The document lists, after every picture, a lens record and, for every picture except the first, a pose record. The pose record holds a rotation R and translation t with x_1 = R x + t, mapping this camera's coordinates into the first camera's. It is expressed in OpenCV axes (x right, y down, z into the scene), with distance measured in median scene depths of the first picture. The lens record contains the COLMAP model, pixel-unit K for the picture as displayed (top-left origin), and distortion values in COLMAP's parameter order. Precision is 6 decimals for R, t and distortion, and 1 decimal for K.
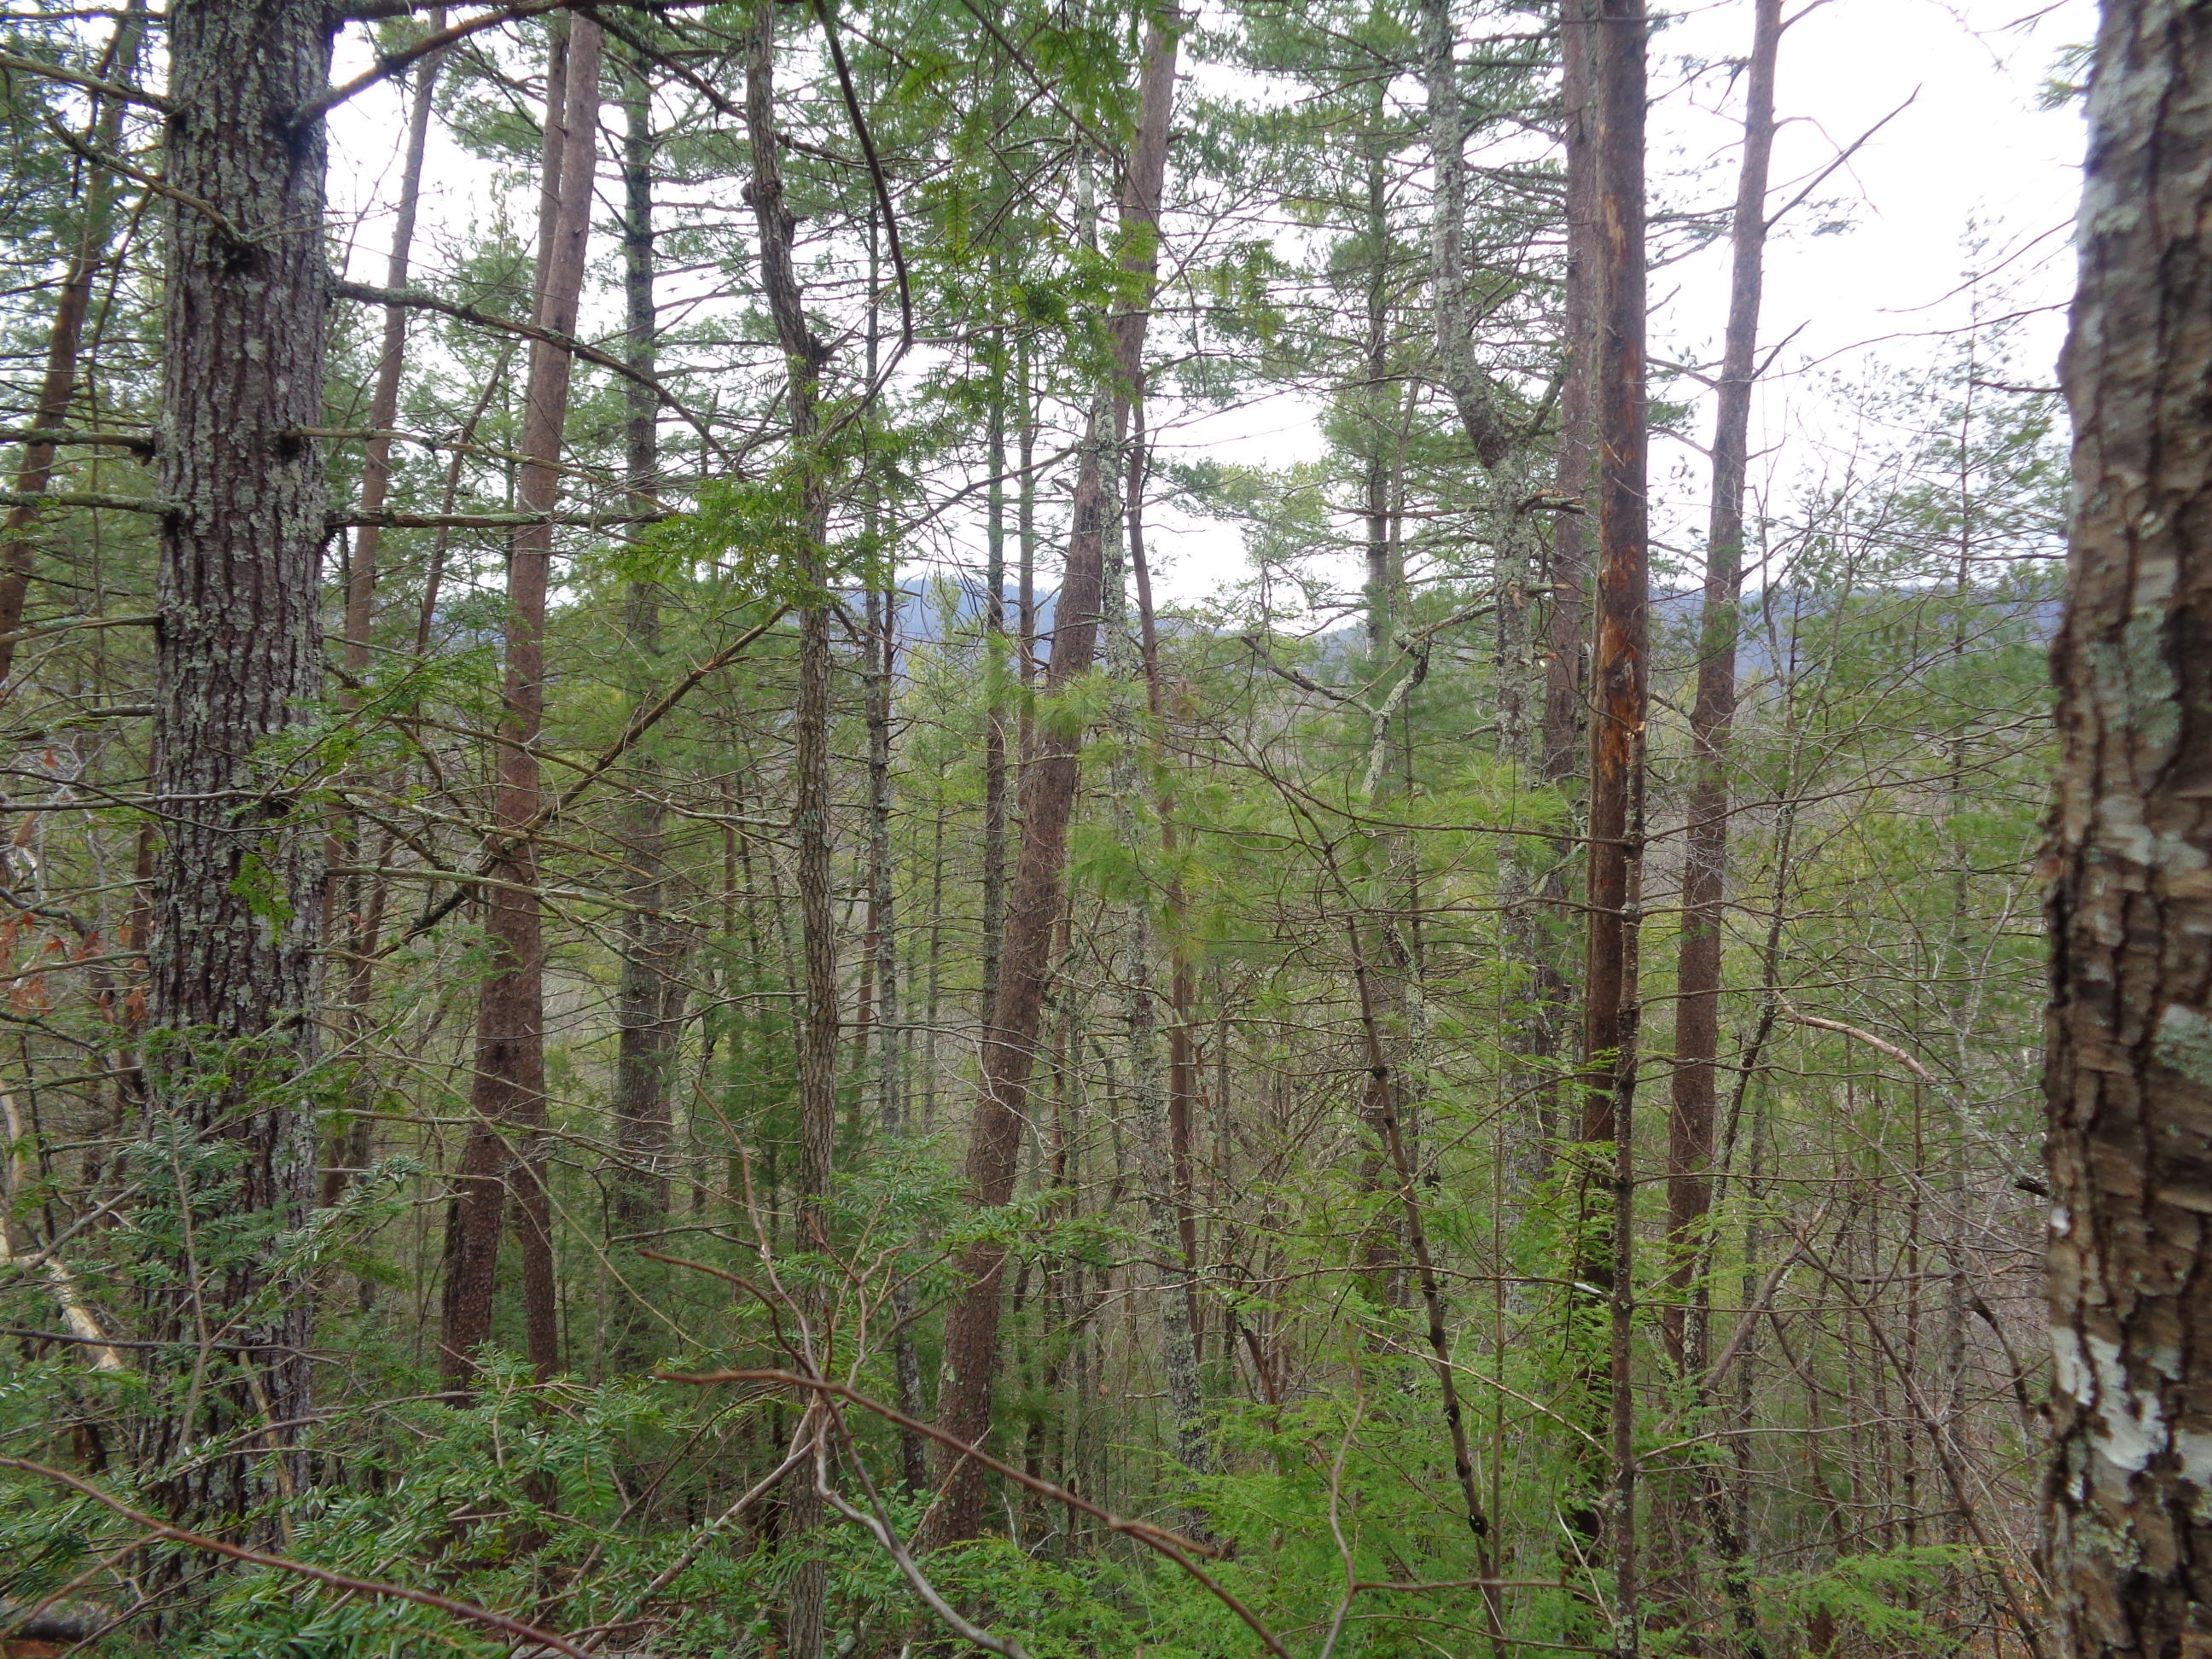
lens RADIAL K [[1644.9, 0, 1103.9], [0, 1644.9, 818.7], [0, 0, 1]] dist [-0.004046, 0.003362]
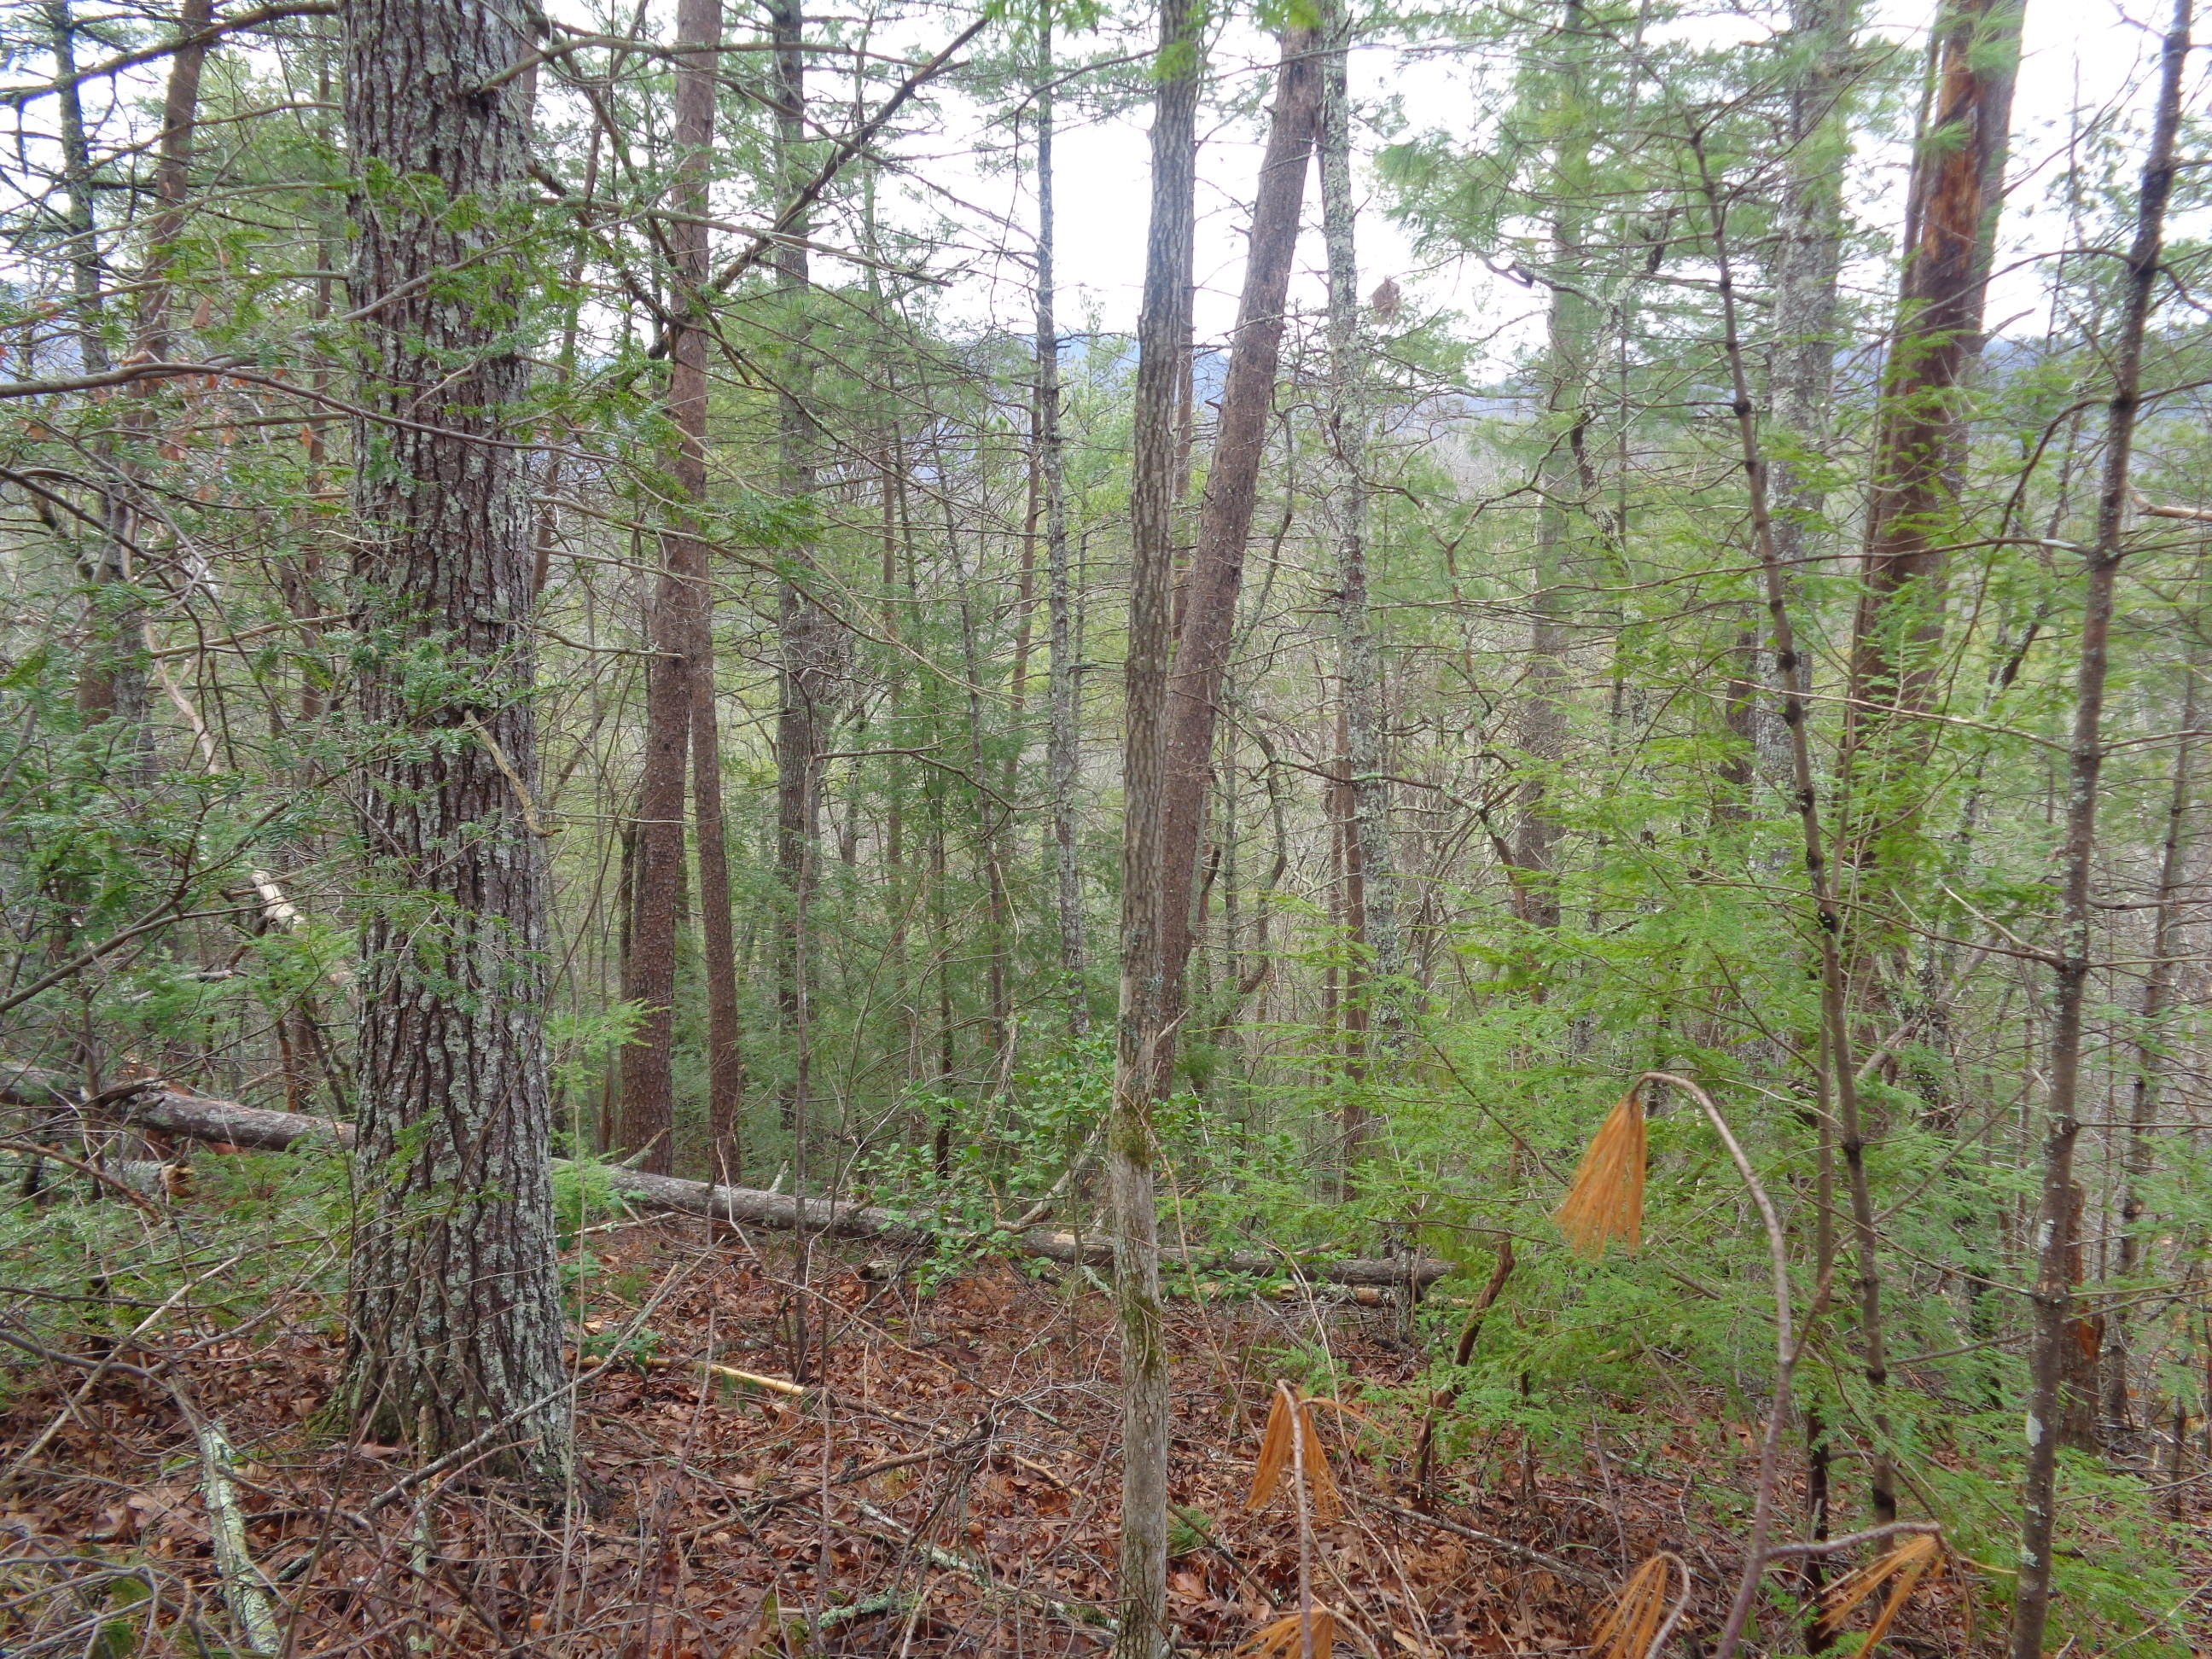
lens RADIAL K [[1641.3, 0, 1099.0], [0, 1641.3, 835.6], [0, 0, 1]] dist [-0.004354, 0.003714]
pose [[0.996521, 0.022987, -0.080114, -0.088436], [-0.010534, 0.988243, 0.152526, 0.238092], [0.082679, -0.151152, 0.985047, 0.098763]]
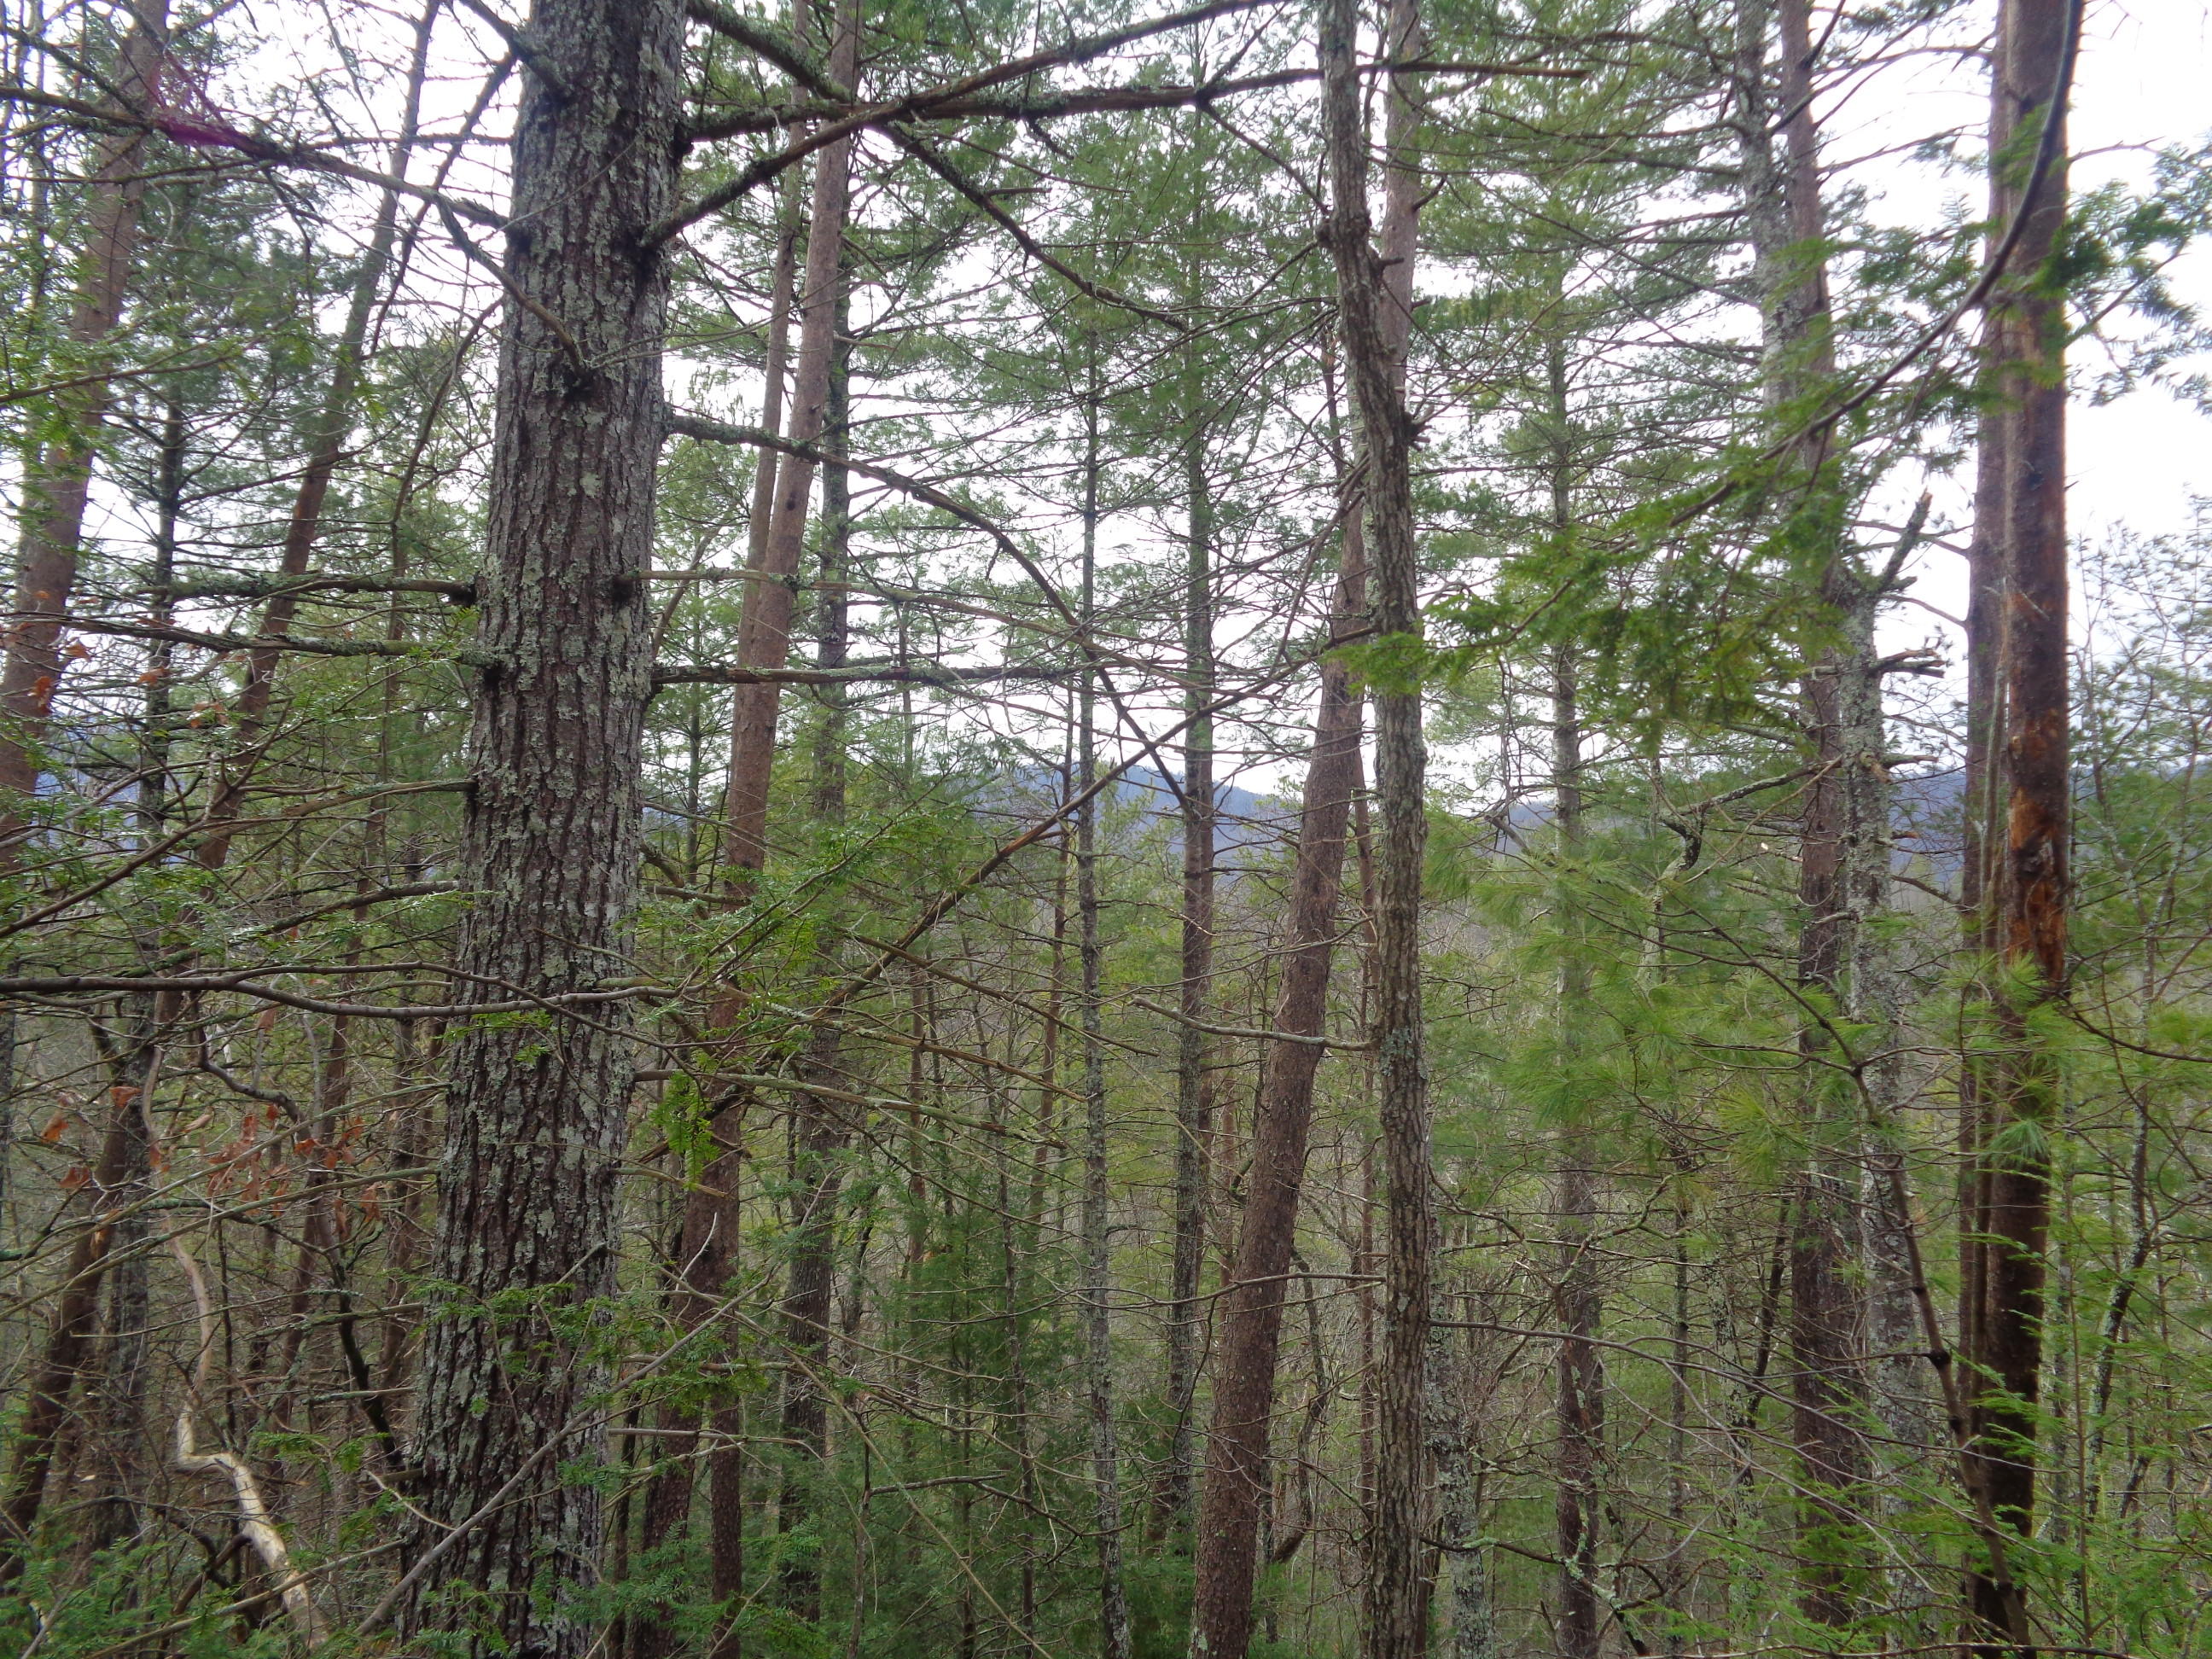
lens RADIAL K [[1639.0, 0, 1093.9], [0, 1639.0, 818.7], [0, 0, 1]] dist [-0.005217, 0.003315]
pose [[0.996117, 0.002220, -0.088009, -0.160465], [-0.011929, 0.993866, -0.109947, -0.010218], [0.087225, 0.110569, 0.990033, 0.156706]]
